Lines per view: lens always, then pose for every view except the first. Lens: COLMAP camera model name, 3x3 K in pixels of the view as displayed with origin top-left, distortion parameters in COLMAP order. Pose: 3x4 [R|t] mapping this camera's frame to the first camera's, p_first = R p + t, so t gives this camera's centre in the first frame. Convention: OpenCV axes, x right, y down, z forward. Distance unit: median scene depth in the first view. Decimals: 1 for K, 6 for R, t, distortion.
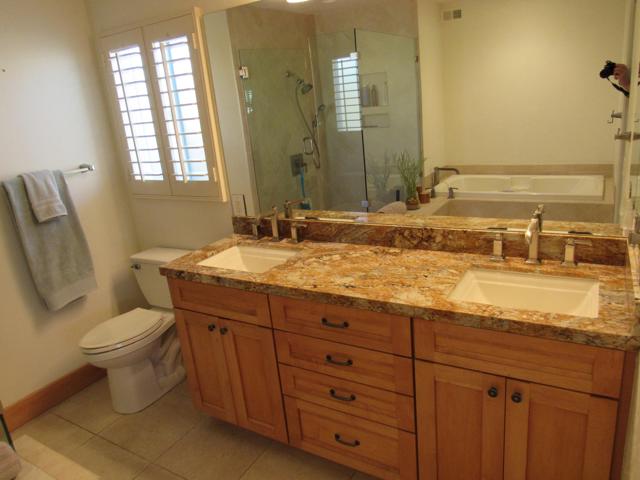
lens RADIAL K [[451.1, 0, 322.5], [0, 451.1, 239.3], [0, 0, 1]] dist [-0.035988, 0.010117]
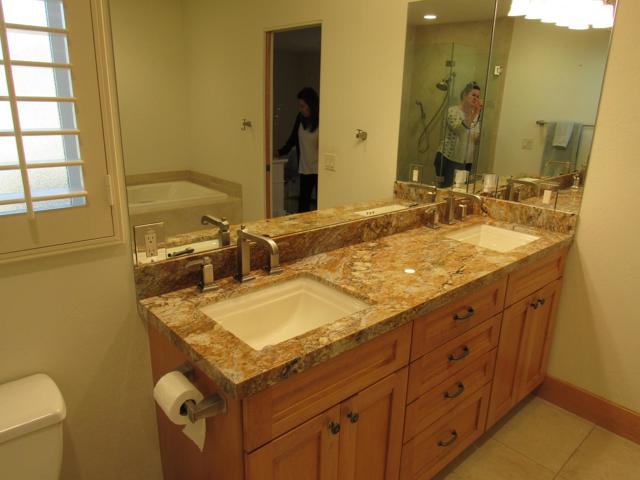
lens RADIAL K [[451.1, 0, 323.0], [0, 451.1, 240.0], [0, 0, 1]] dist [-0.035988, 0.010117]
pose [[0.305525, -0.180349, 0.934949, -0.778226], [0.225783, 0.967617, 0.112869, -0.116622], [-0.925028, 0.176611, 0.336351, 0.787499]]
